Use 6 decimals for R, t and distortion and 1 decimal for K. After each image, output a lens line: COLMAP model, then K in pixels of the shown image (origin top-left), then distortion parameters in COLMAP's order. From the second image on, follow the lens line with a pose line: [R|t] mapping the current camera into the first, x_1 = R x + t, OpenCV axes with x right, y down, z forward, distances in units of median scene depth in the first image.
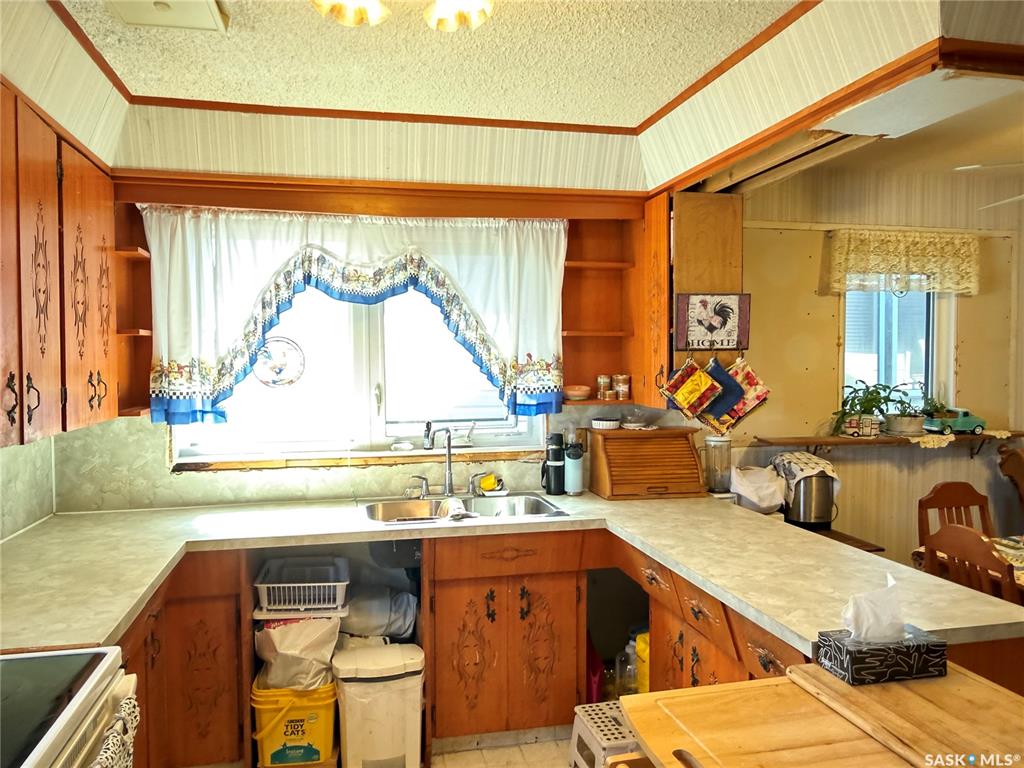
lens RADIAL K [[732.9, 0, 491.3], [0, 732.9, 383.5], [0, 0, 1]] dist [-0.000875, 0.001789]
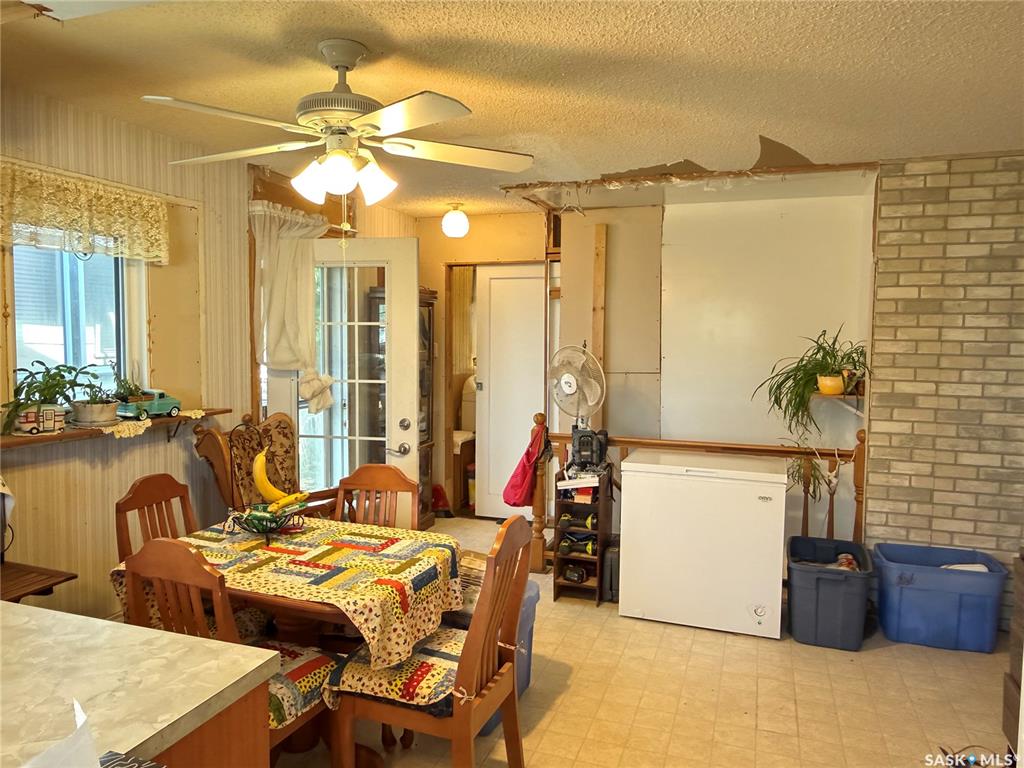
lens RADIAL K [[732.9, 0, 491.3], [0, 732.9, 383.5], [0, 0, 1]] dist [-0.000875, 0.001789]
pose [[0.534108, -0.049887, 0.843943, 0.097546], [0.017546, 0.998697, 0.047930, -0.009839], [-0.845234, -0.010792, 0.534287, 0.165862]]
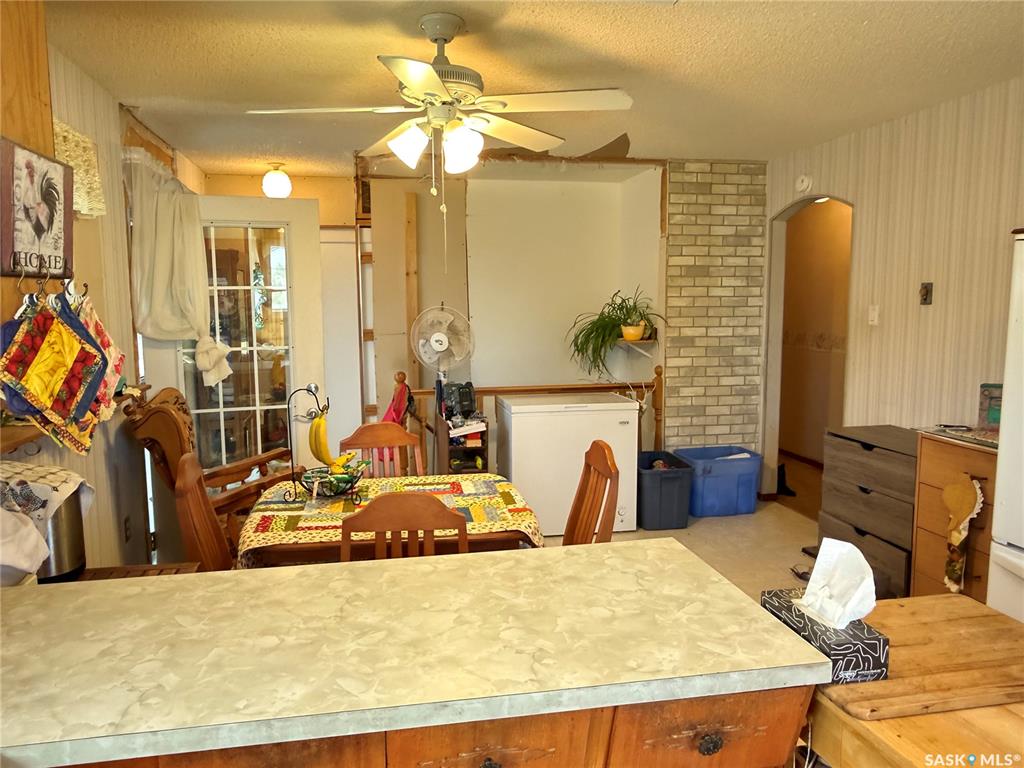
lens RADIAL K [[732.9, 0, 491.3], [0, 732.9, 383.5], [0, 0, 1]] dist [-0.000875, 0.001789]
pose [[0.027865, -0.109580, 0.993587, -0.129090], [0.042434, 0.993207, 0.108348, -0.013555], [-0.998711, 0.039143, 0.032325, 0.573705]]
